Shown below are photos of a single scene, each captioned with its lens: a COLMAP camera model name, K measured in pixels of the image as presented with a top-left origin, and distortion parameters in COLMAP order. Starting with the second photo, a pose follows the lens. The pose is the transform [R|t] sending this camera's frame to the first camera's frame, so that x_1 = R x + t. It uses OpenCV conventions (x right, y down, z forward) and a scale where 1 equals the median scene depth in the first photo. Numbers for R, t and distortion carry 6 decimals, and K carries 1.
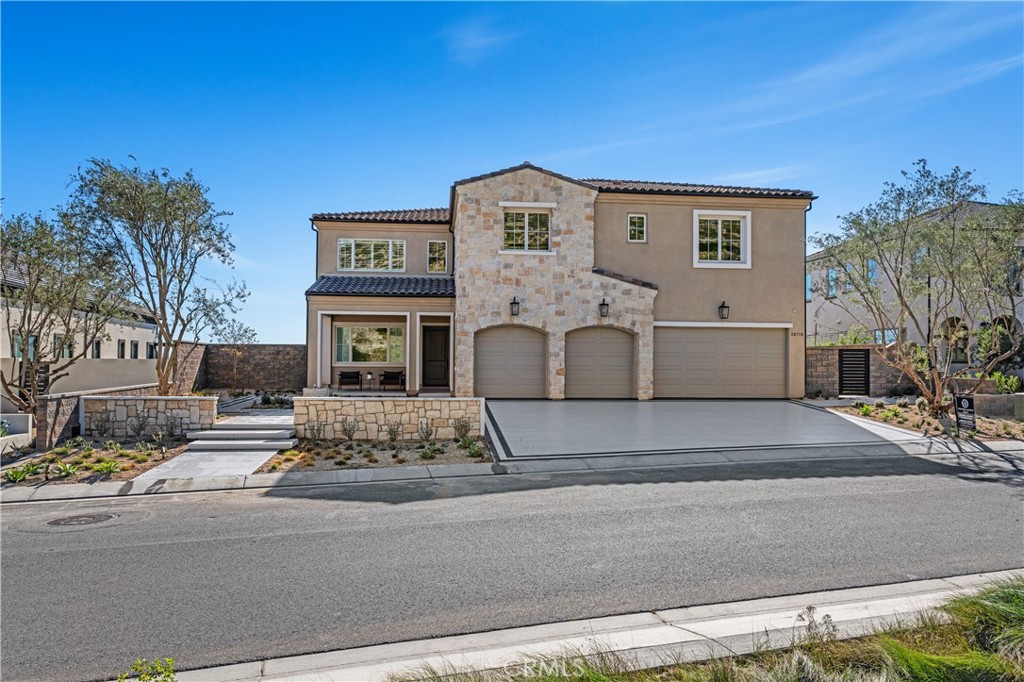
lens RADIAL K [[721.3, 0, 512.0], [0, 721.3, 341.0], [0, 0, 1]] dist [-0.003289, 0.000993]
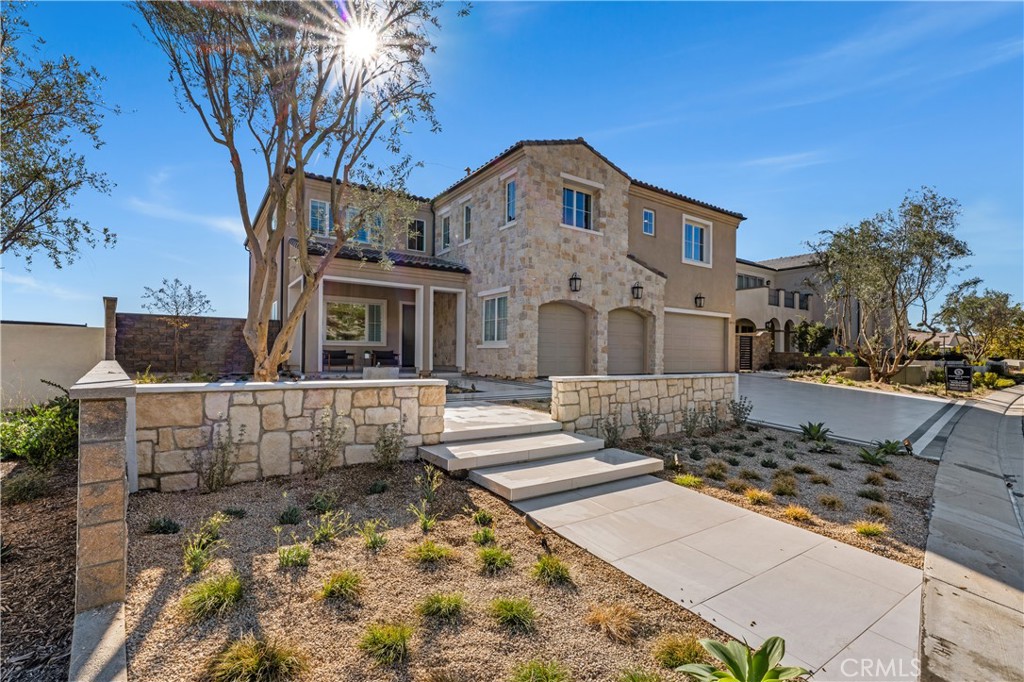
lens RADIAL K [[463.4, 0, 512.0], [0, 463.4, 351.5], [0, 0, 1]] dist [-0.000643, -0.000377]
pose [[0.878151, 0.006385, 0.478340, -0.363366], [-0.016976, 0.999697, 0.017820, 0.035447], [-0.478082, -0.023769, 0.877994, 0.475924]]
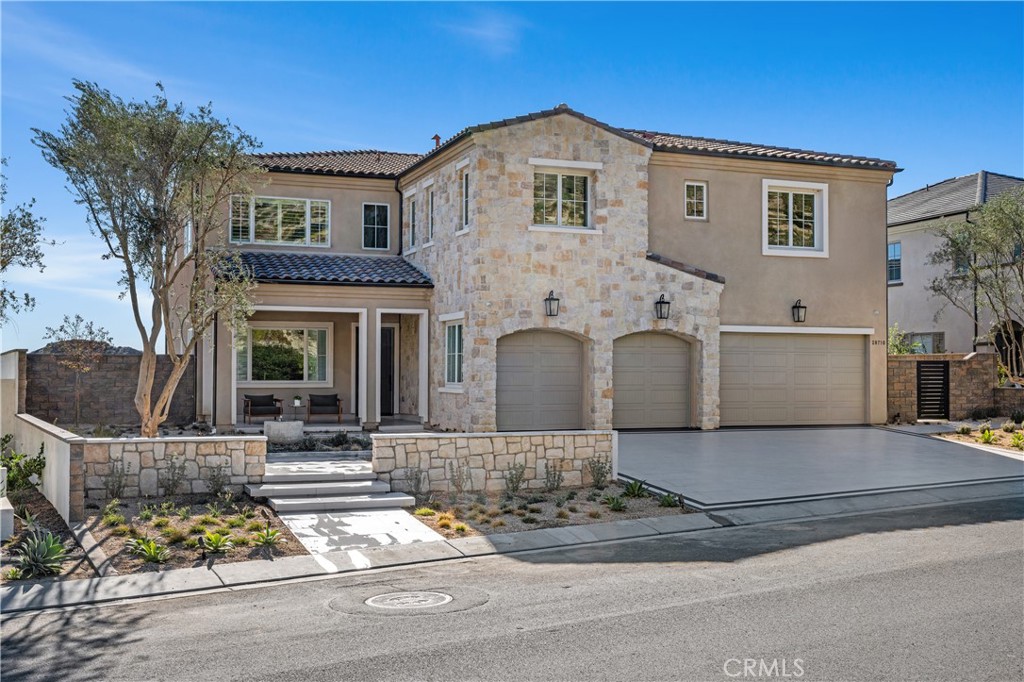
lens RADIAL K [[1106.6, 0, 512.0], [0, 1106.6, 341.0], [0, 0, 1]] dist [-0.006000, 0.000650]
pose [[0.964620, 0.002661, 0.263631, -0.320401], [-0.002492, 0.999996, -0.000976, -0.009226], [-0.263632, 0.000284, 0.964623, -0.060023]]
